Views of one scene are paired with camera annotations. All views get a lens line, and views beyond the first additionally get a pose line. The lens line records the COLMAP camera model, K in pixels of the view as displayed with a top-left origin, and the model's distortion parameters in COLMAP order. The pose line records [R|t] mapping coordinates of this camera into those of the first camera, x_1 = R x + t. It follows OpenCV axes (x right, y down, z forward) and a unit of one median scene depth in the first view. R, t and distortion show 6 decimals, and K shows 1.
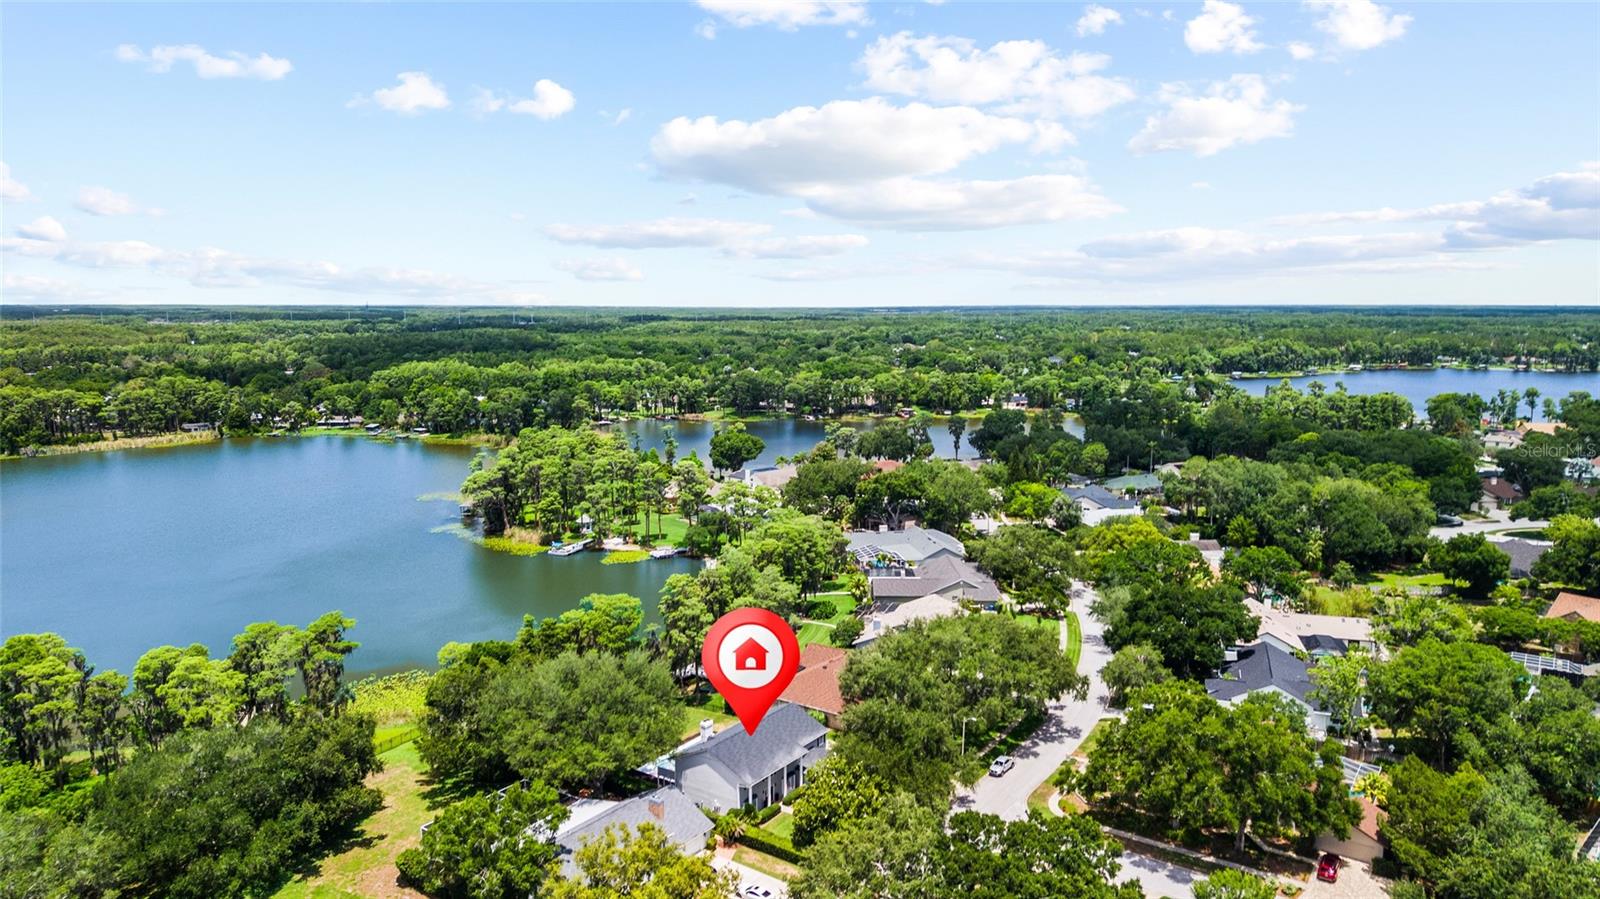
lens RADIAL K [[1132.2, 0, 797.7], [0, 1132.2, 459.4], [0, 0, 1]] dist [-0.001498, -0.000668]
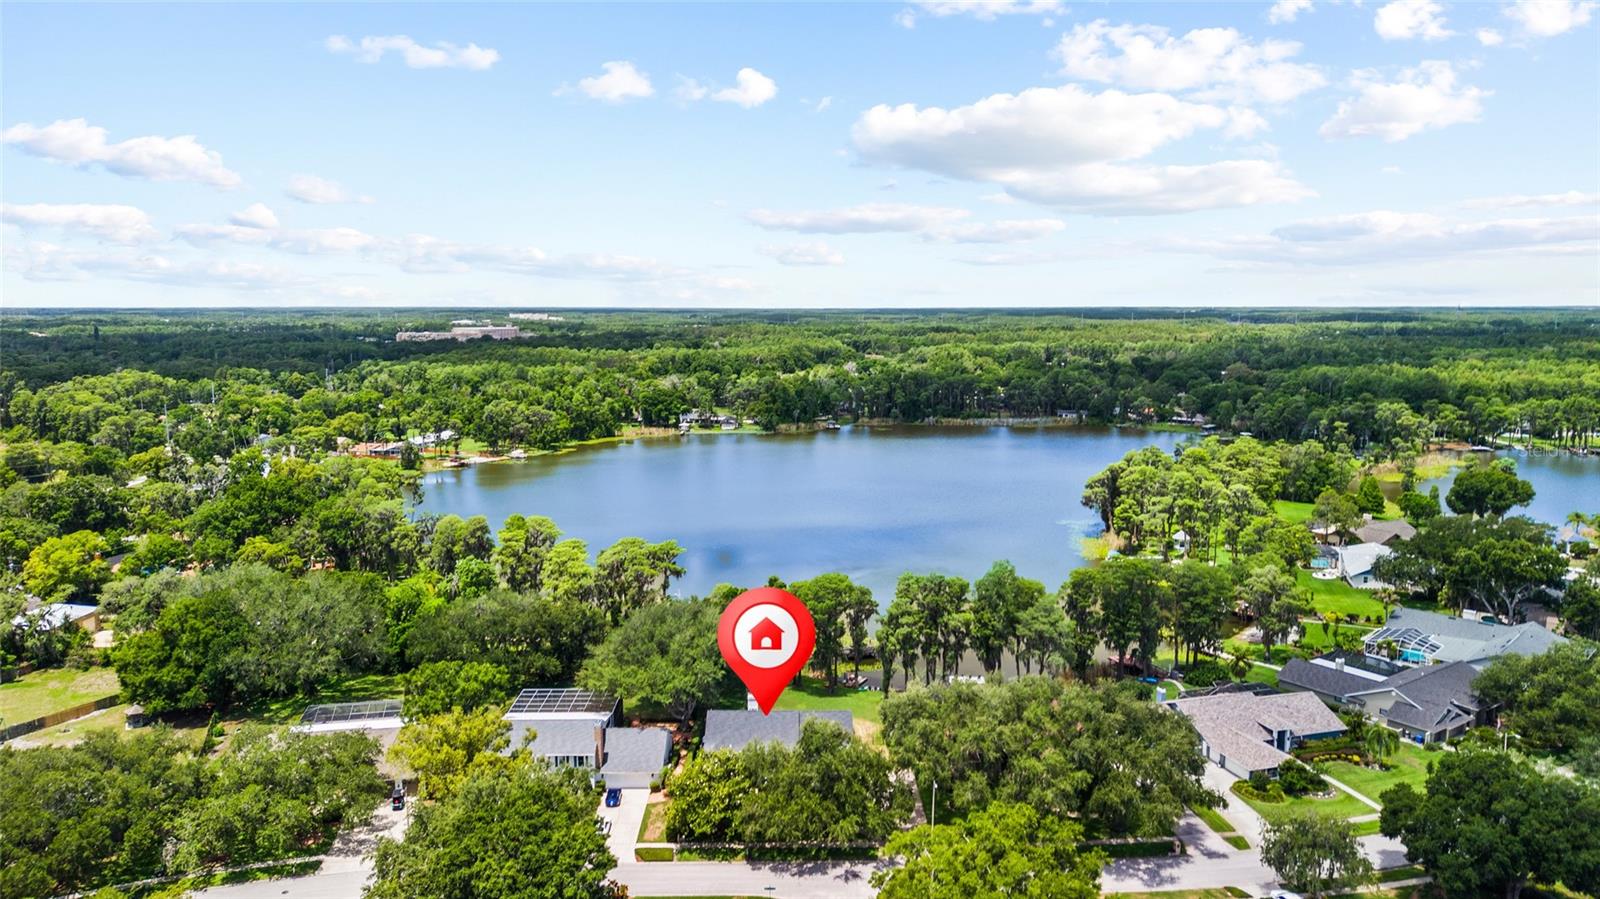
lens RADIAL K [[1132.2, 0, 802.2], [0, 1132.2, 439.7], [0, 0, 1]] dist [-0.001498, -0.000668]
pose [[0.999994, -0.003398, -0.001167, -0.173873], [0.003399, 0.999994, 0.000855, -0.001662], [0.001164, -0.000859, 0.999999, -0.019939]]
